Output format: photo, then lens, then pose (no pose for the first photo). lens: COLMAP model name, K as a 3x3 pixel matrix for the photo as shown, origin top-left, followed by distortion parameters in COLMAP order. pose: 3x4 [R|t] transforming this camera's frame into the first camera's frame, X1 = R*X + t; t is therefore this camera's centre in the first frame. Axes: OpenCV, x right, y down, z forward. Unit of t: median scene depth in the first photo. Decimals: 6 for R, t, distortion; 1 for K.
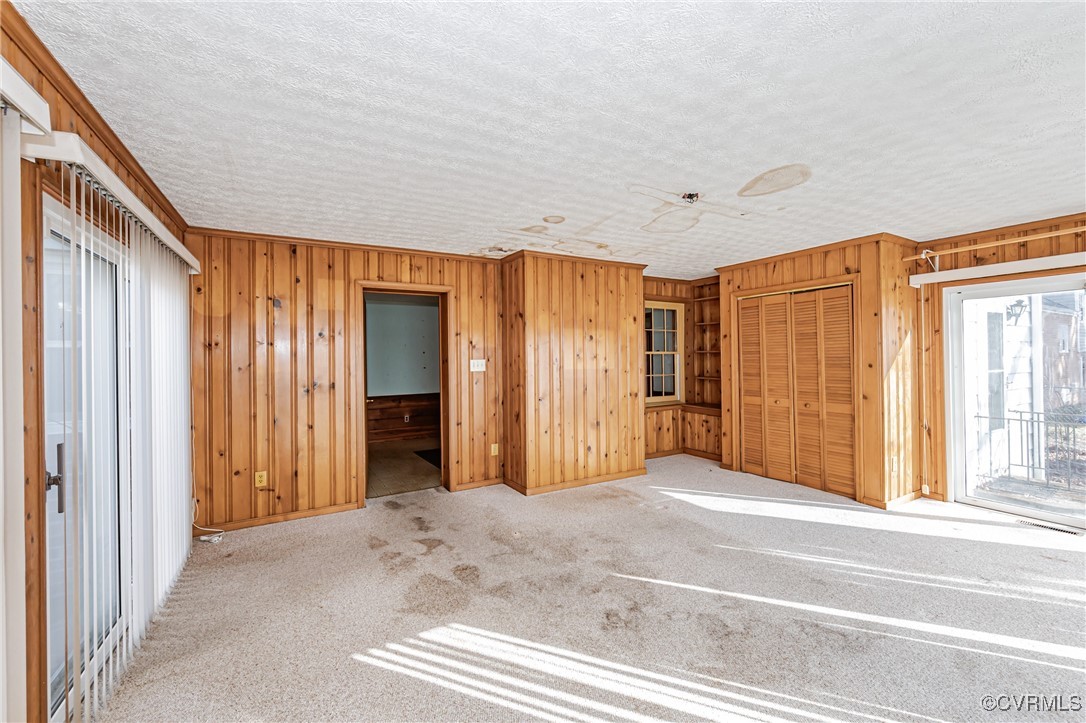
lens RADIAL K [[436.7, 0, 540.2], [0, 436.7, 357.7], [0, 0, 1]] dist [-0.001308, -0.000243]
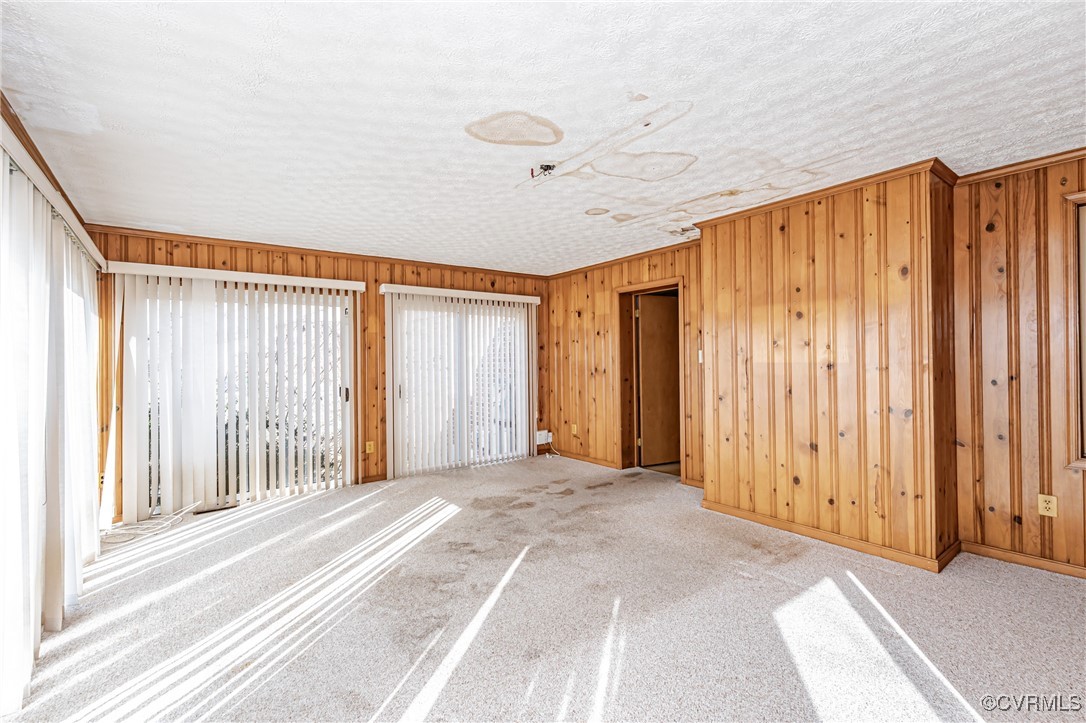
lens RADIAL K [[487.9, 0, 540.3], [0, 487.9, 360.6], [0, 0, 1]] dist [-0.000289, -0.000065]
pose [[0.119443, 0.012371, -0.992764, 0.955535], [0.011488, 0.999838, 0.013841, 0.009577], [0.992775, -0.013059, 0.119282, 0.612184]]
